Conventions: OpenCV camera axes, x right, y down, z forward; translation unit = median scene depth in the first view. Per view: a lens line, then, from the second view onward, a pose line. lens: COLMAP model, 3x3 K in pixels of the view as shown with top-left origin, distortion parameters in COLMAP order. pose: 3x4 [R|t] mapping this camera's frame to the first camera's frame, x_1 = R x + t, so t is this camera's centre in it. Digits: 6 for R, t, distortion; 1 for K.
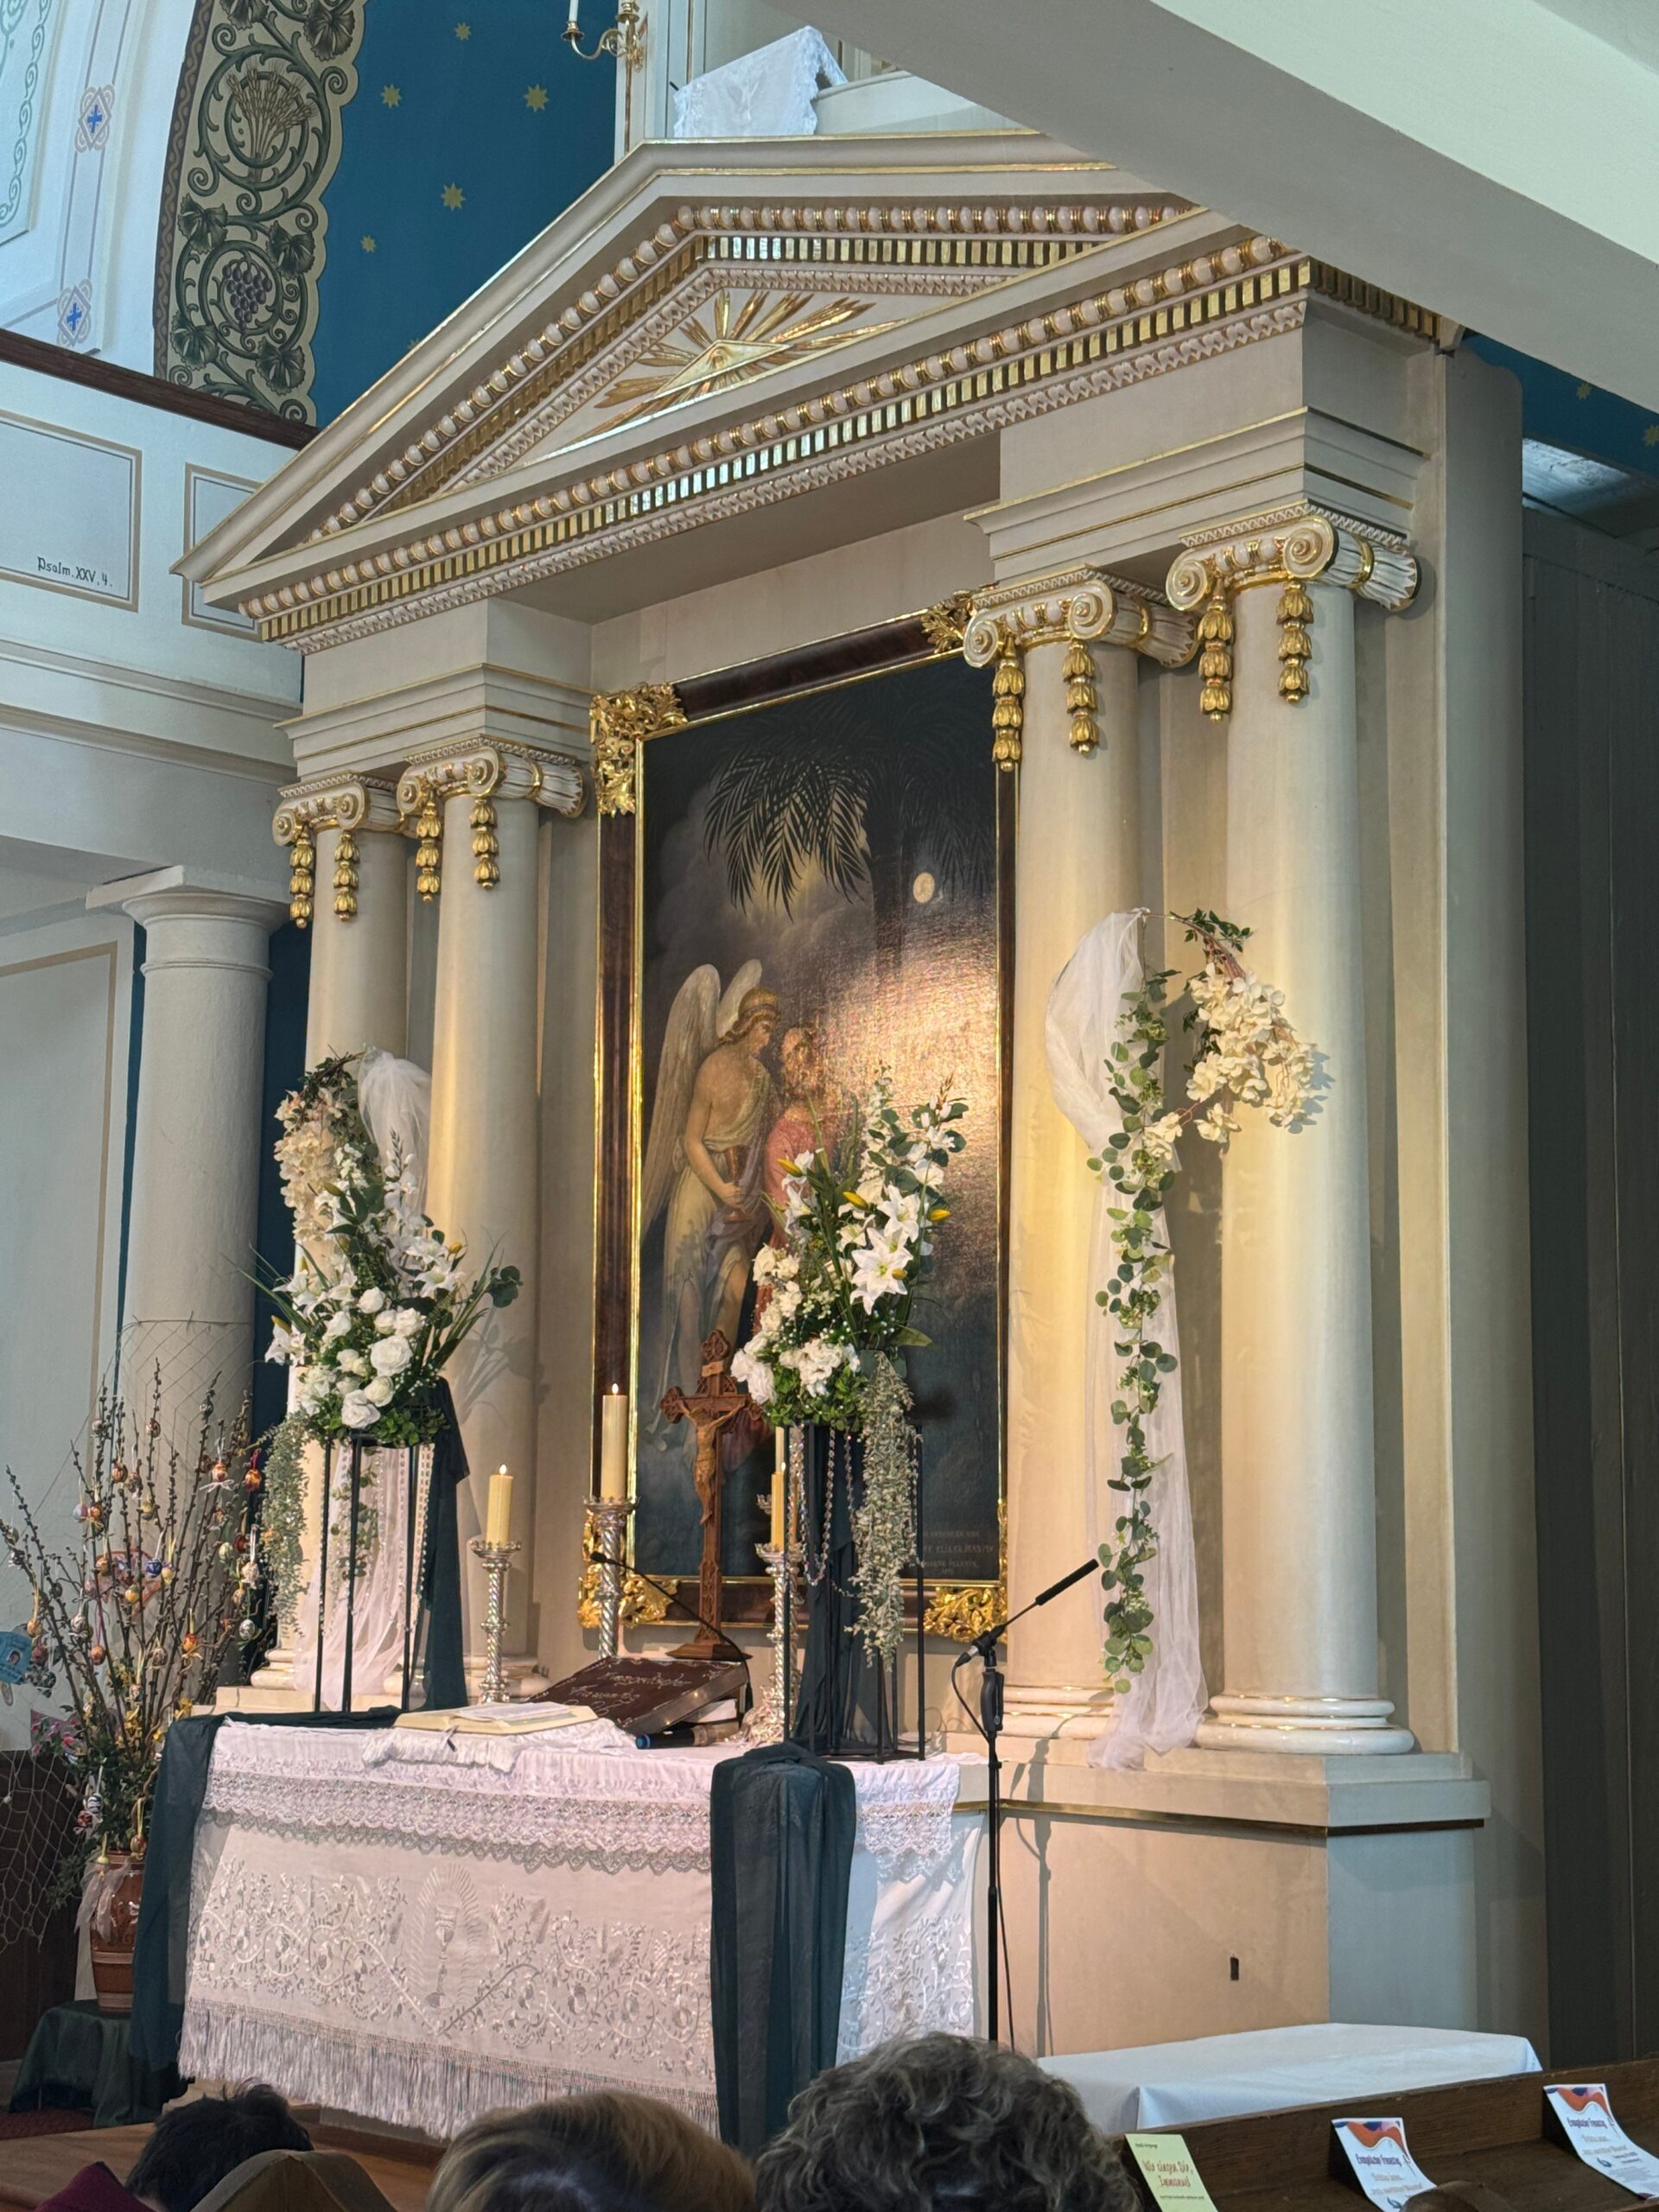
lens RADIAL K [[3267.6, 0, 828.5], [0, 3267.6, 1098.1], [0, 0, 1]] dist [0.147196, 0.000000]
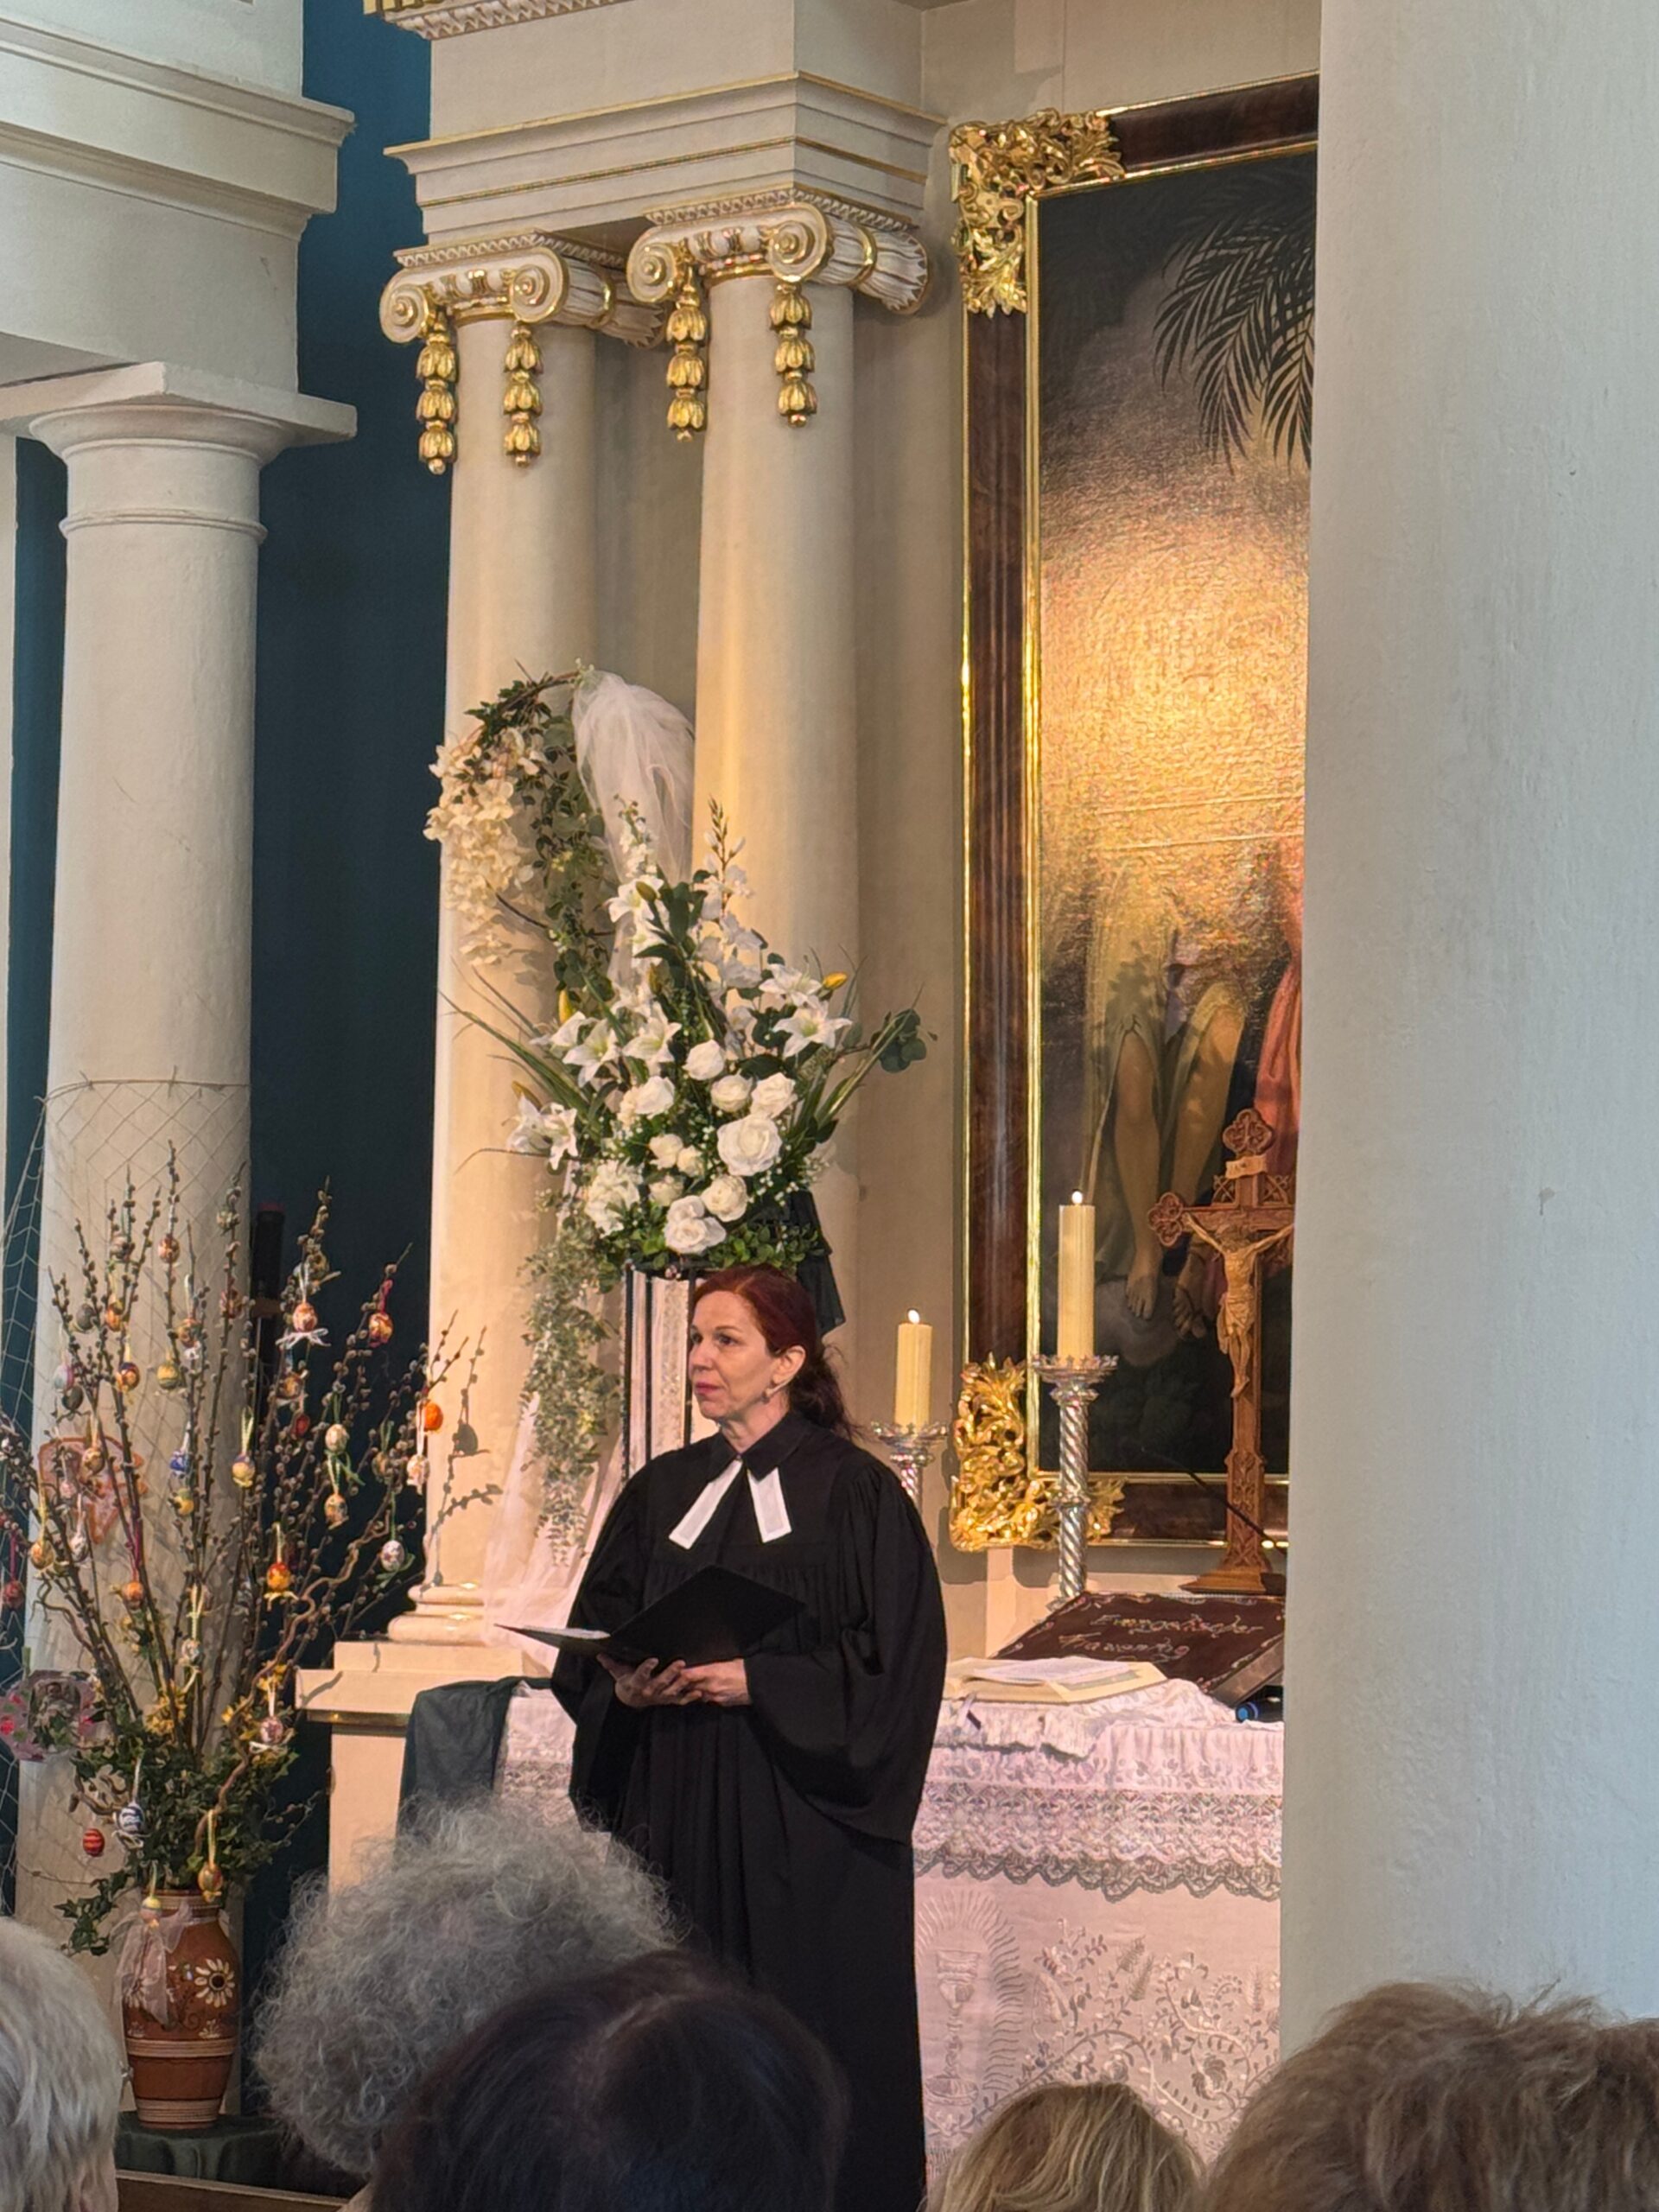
lens RADIAL K [[5491.3, 0, 830.1], [0, 5491.3, 1110.0], [0, 0, 1]] dist [0.138686, 0.000000]
pose [[0.988271, 0.002580, 0.152687, -0.264704], [-0.014641, 0.996852, 0.077919, -0.013776], [-0.152005, -0.079240, 0.985198, -0.085020]]
